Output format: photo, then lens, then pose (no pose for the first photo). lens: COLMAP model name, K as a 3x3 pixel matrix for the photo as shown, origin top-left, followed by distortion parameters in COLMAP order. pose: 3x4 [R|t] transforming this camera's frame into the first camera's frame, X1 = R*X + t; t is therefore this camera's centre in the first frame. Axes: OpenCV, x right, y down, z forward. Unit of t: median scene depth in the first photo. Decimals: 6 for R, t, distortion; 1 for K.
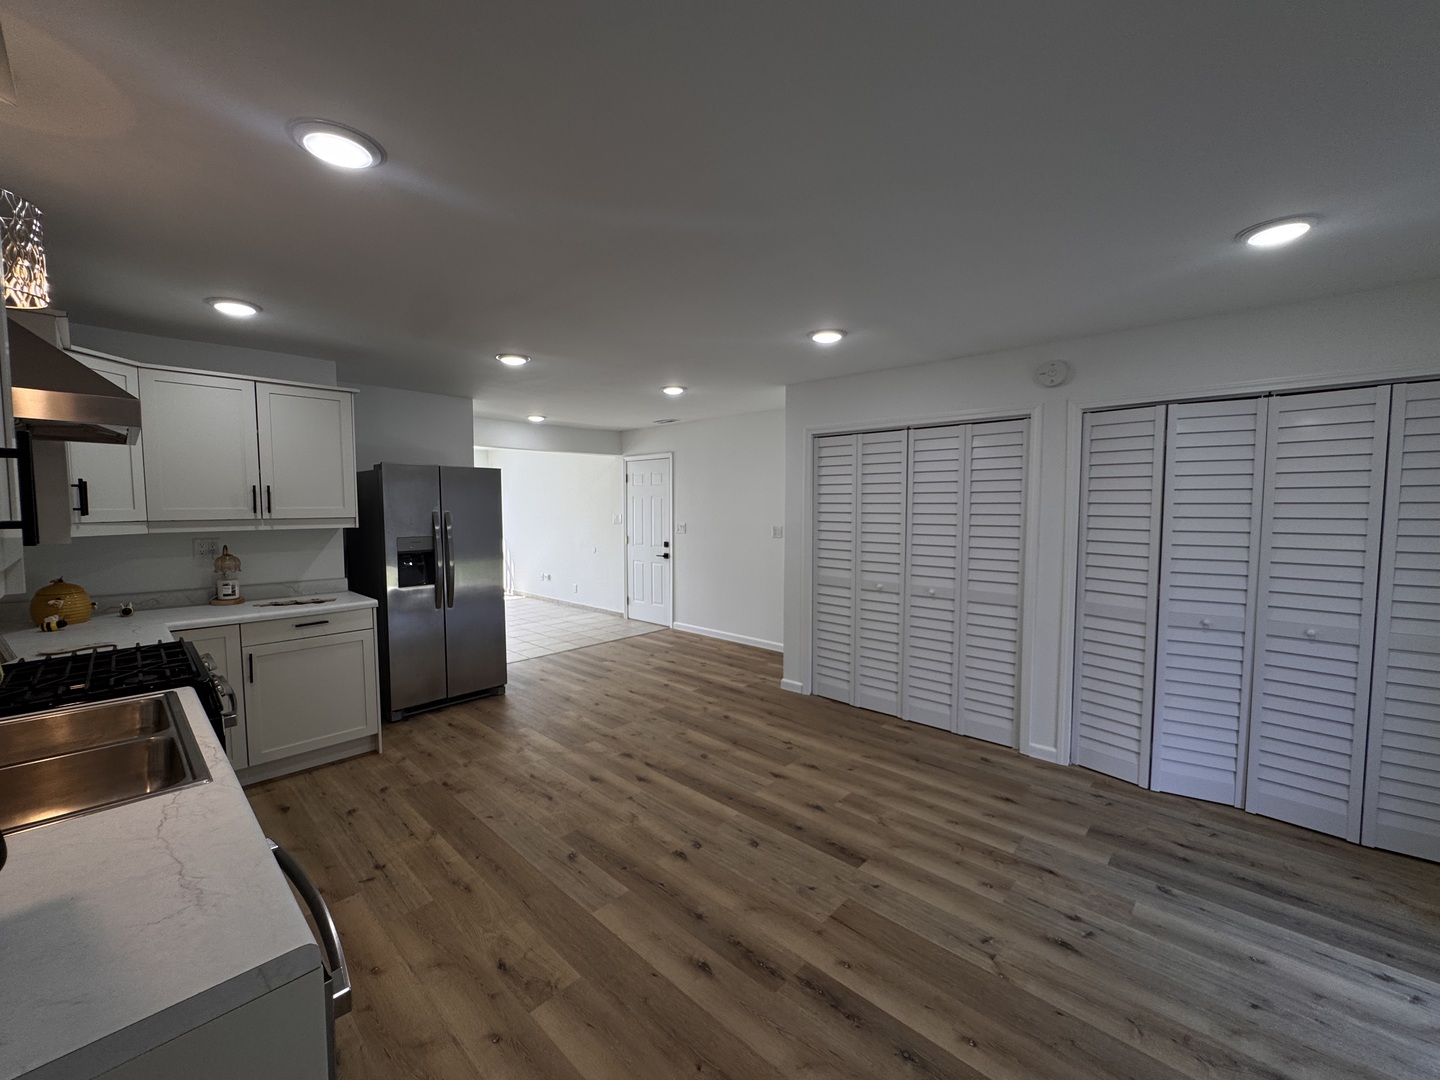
lens RADIAL K [[577.0, 0, 723.3], [0, 577.0, 540.5], [0, 0, 1]] dist [-0.002442, 0.000914]
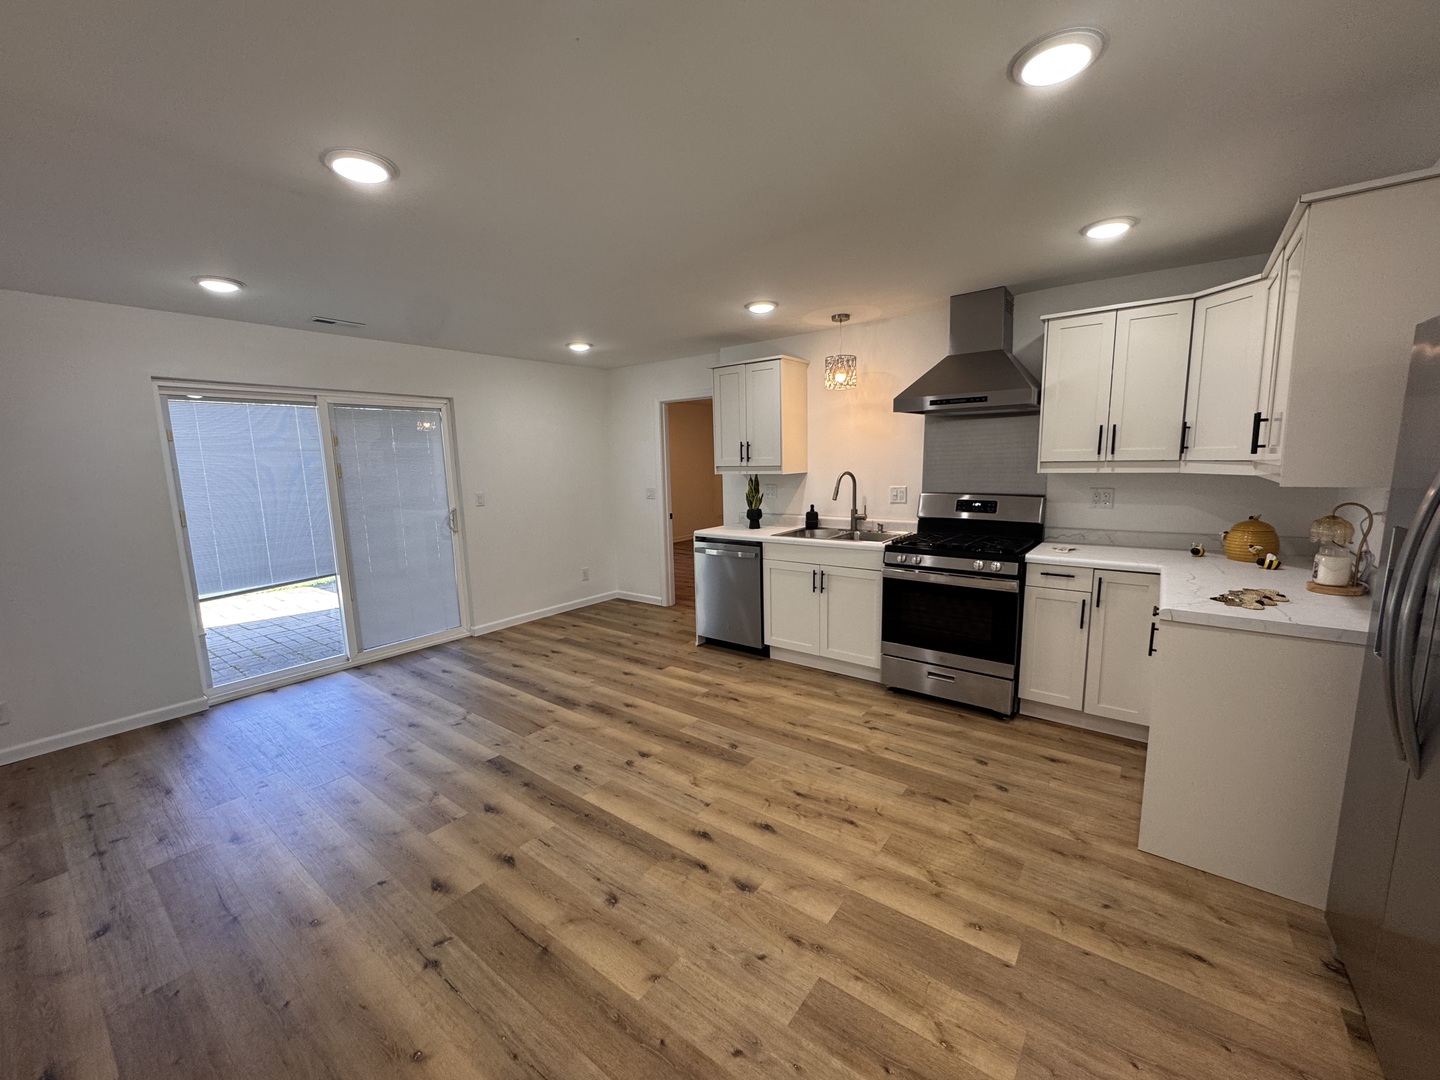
lens RADIAL K [[577.0, 0, 714.2], [0, 577.0, 541.1], [0, 0, 1]] dist [-0.002442, 0.000914]
pose [[-0.996547, 0.034883, -0.075345, -0.116630], [0.018602, 0.978198, 0.206841, -0.102568], [0.080918, 0.204725, -0.975469, 1.686555]]
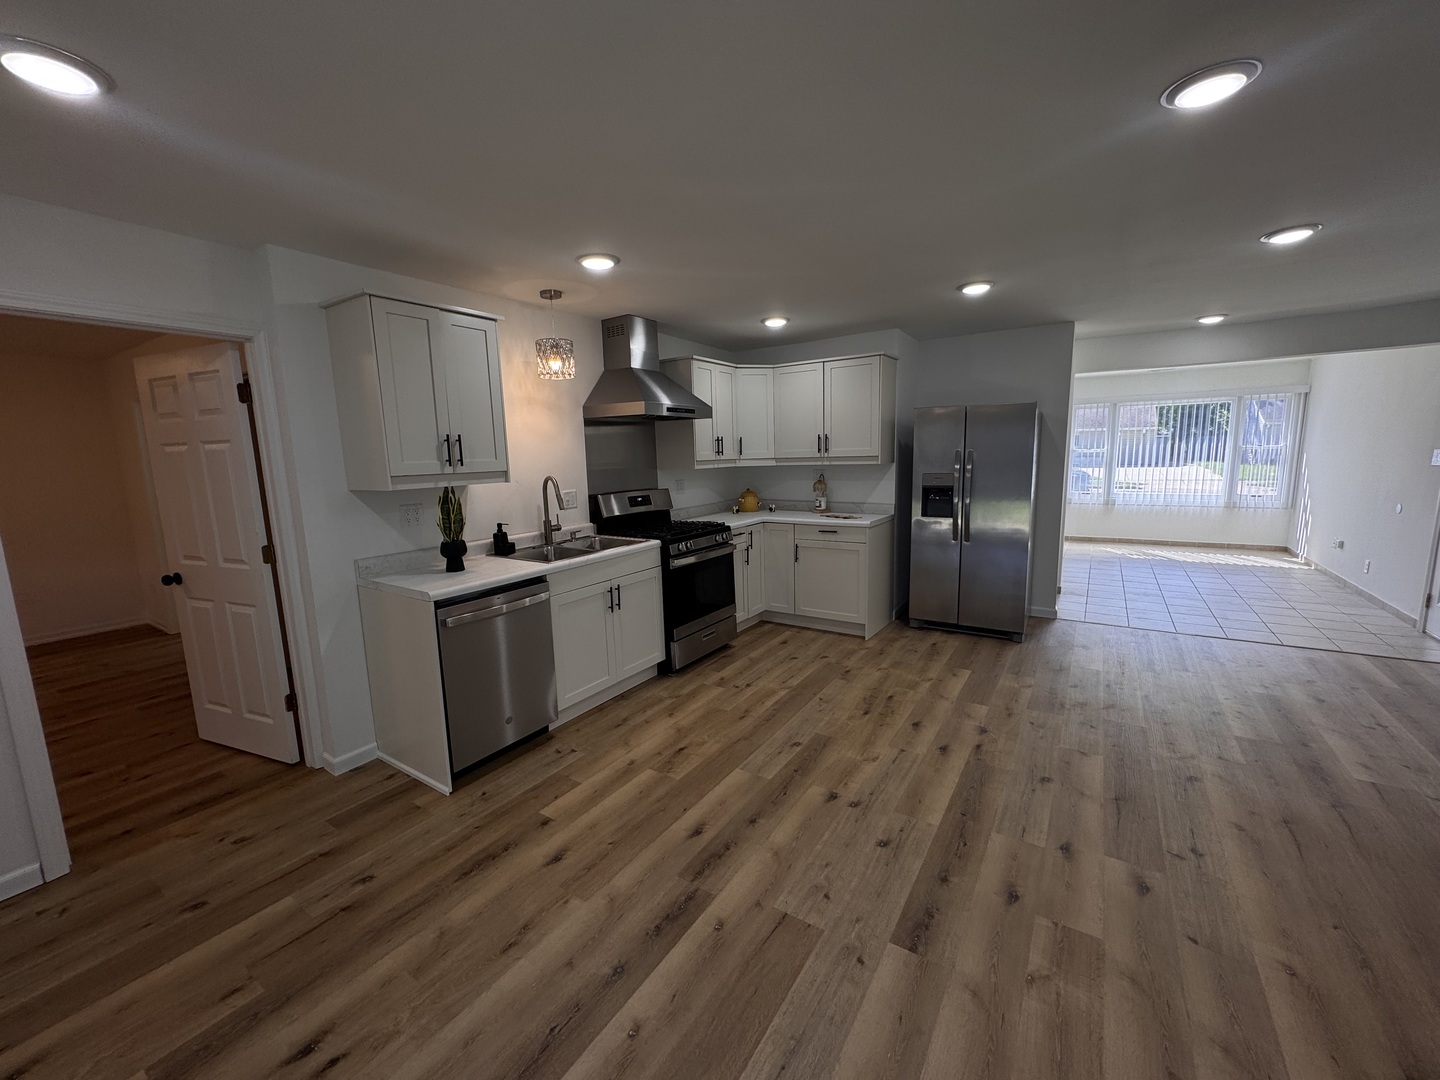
lens RADIAL K [[577.0, 0, 720.9], [0, 577.0, 543.0], [0, 0, 1]] dist [-0.002442, 0.000914]
pose [[0.164094, 0.148859, -0.975148, 0.655698], [-0.037198, 0.988779, 0.144681, -0.024639], [0.985743, 0.012532, 0.167790, 0.514876]]
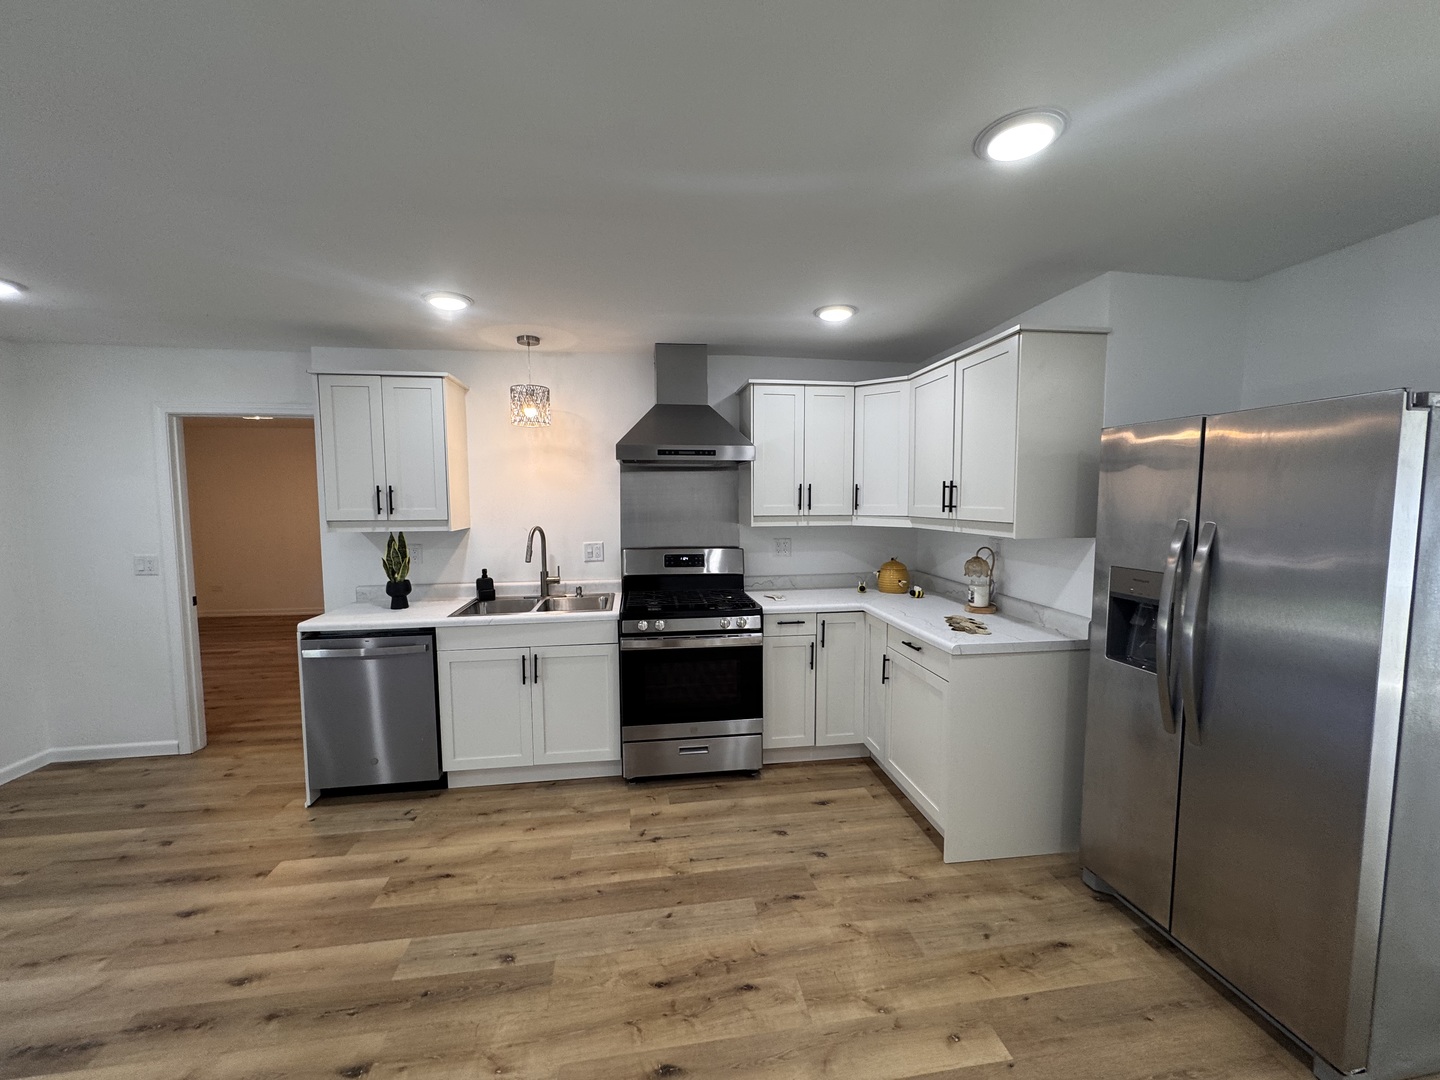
lens RADIAL K [[577.0, 0, 719.8], [0, 577.0, 540.4], [0, 0, 1]] dist [-0.002442, 0.000914]
pose [[-0.629430, 0.061884, -0.774589, 0.101493], [-0.045370, 0.992196, 0.116137, -0.094271], [0.775731, 0.108244, -0.621711, 1.325663]]
